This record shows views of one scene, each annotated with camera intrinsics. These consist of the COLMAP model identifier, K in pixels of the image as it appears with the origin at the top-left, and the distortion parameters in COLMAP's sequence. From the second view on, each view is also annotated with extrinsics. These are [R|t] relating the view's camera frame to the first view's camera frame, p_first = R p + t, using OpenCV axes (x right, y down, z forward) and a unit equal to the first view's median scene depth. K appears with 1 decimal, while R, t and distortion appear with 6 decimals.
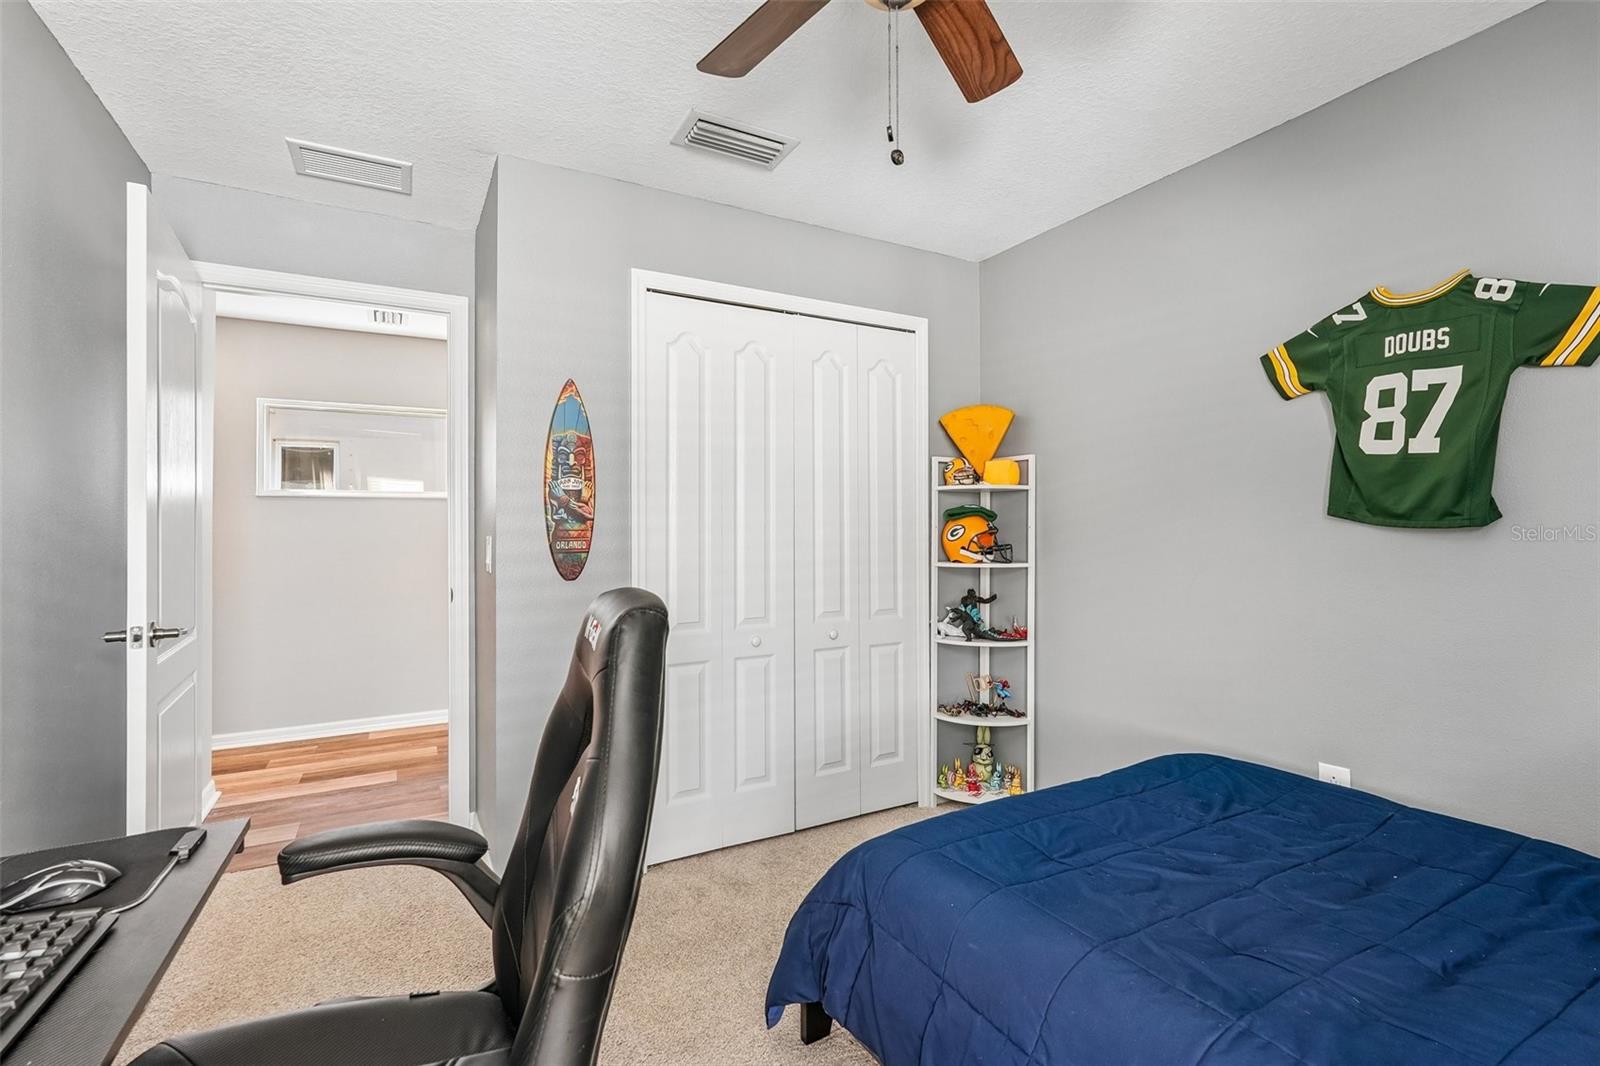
lens RADIAL K [[710.5, 0, 801.5], [0, 710.5, 527.2], [0, 0, 1]] dist [-0.012997, 0.006050]
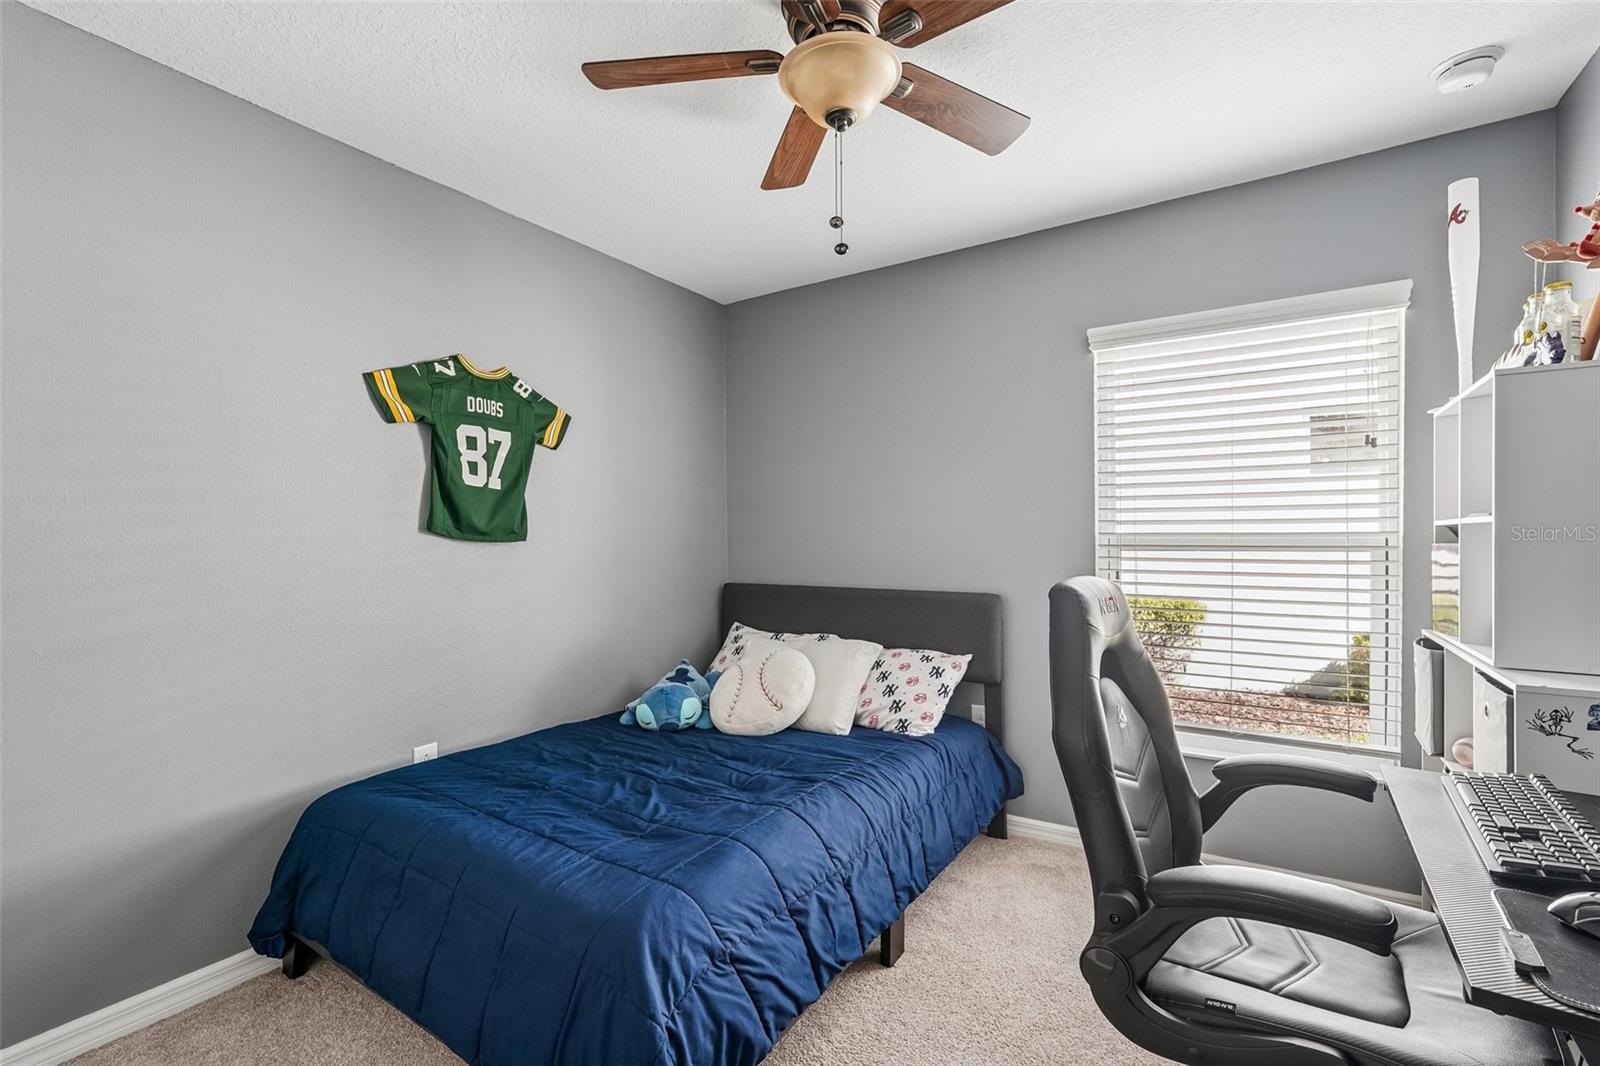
lens RADIAL K [[710.5, 0, 800.3], [0, 710.5, 537.7], [0, 0, 1]] dist [-0.012997, 0.006050]
pose [[-0.476710, -0.002459, 0.879057, -0.627480], [-0.004384, 0.999990, 0.000420, -0.011037], [-0.879050, -0.003653, -0.476716, 1.110207]]
